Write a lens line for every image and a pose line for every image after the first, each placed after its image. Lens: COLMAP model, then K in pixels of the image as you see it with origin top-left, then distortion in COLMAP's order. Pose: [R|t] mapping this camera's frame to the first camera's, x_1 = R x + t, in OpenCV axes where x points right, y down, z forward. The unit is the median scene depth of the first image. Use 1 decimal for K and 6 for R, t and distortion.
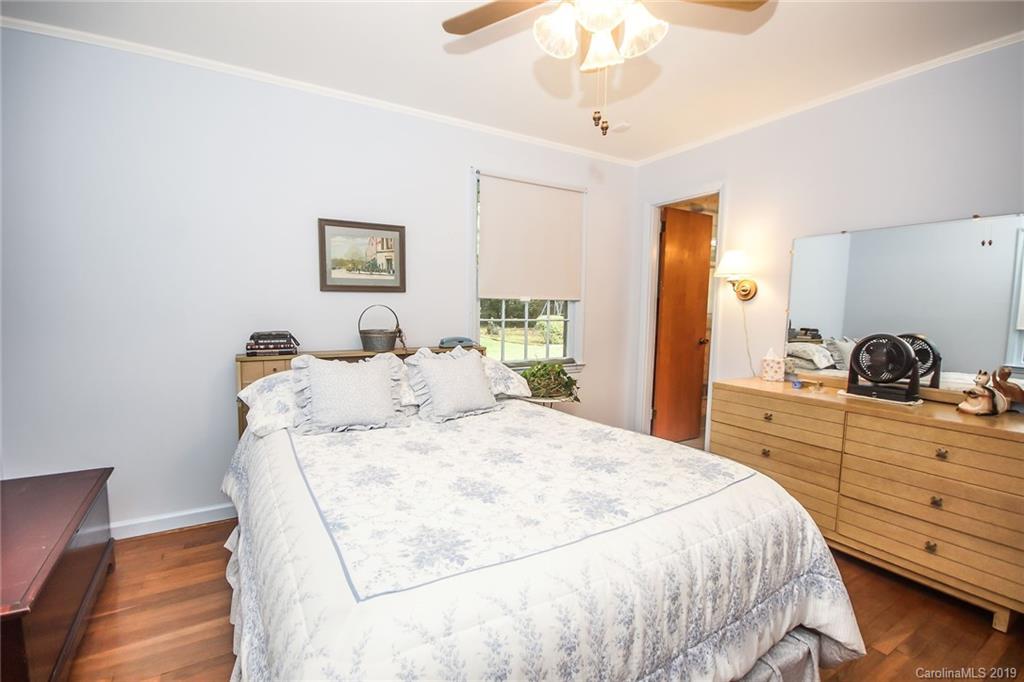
lens RADIAL K [[446.9, 0, 499.4], [0, 446.9, 348.4], [0, 0, 1]] dist [0.013401, -0.015172]
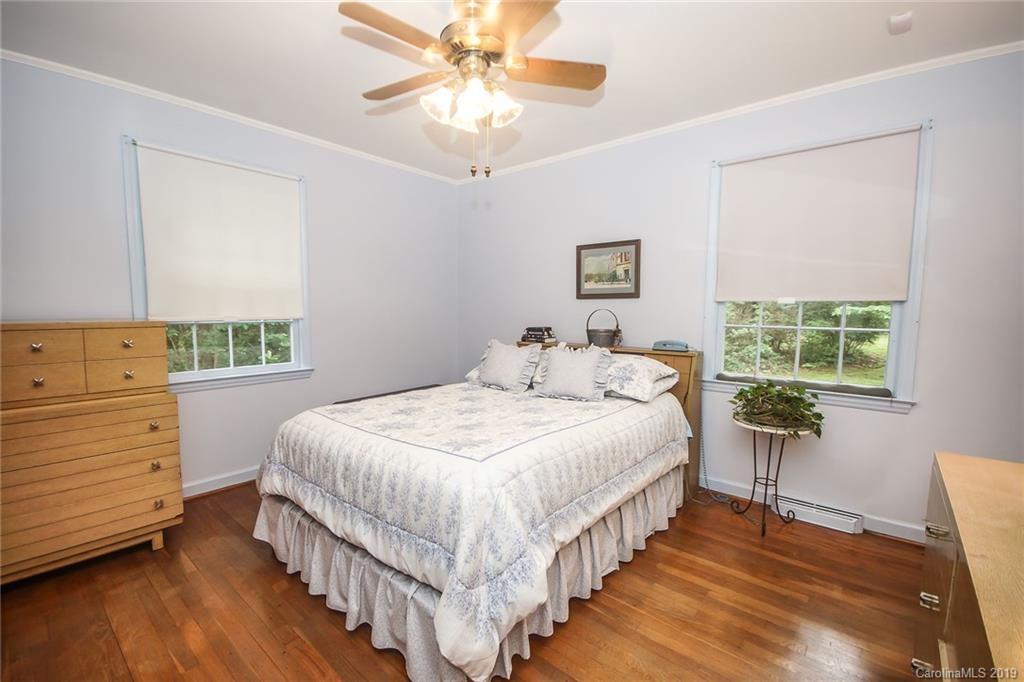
lens RADIAL K [[446.9, 0, 499.4], [0, 446.9, 348.4], [0, 0, 1]] dist [0.013401, -0.015172]
pose [[0.325946, 0.079881, -0.942007, 0.784669], [-0.090701, 0.994470, 0.052946, -0.028614], [0.941027, 0.068183, 0.331389, 0.328191]]
